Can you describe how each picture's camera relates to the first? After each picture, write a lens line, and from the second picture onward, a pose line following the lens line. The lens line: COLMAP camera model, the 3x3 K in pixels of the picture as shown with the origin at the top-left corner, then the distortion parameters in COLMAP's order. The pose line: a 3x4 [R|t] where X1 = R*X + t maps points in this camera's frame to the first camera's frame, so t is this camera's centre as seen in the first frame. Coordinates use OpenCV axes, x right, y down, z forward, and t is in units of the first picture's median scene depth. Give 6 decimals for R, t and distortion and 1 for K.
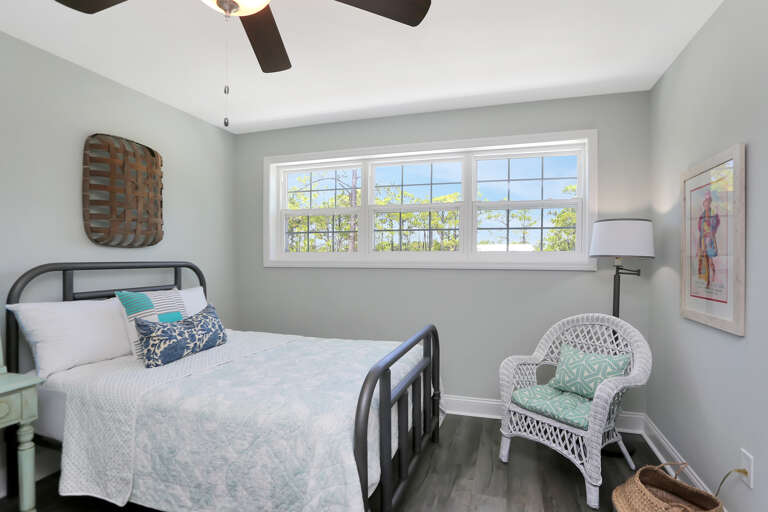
lens RADIAL K [[392.6, 0, 405.2], [0, 392.6, 262.5], [0, 0, 1]] dist [-0.050216, 0.017774]
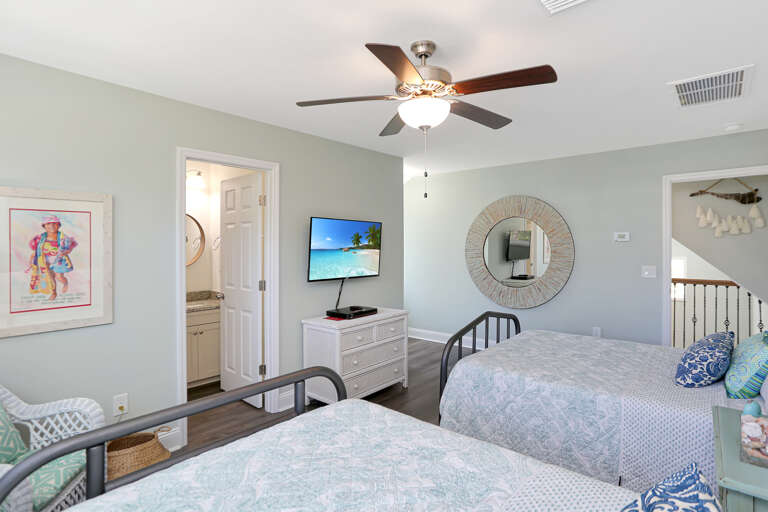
lens RADIAL K [[392.6, 0, 384.7], [0, 392.6, 254.4], [0, 0, 1]] dist [-0.050216, 0.017774]
pose [[-0.914694, 0.000104, 0.404147, -0.639667], [0.003508, 0.999964, 0.007683, -0.077681], [-0.404132, 0.008446, -0.914662, 1.701635]]
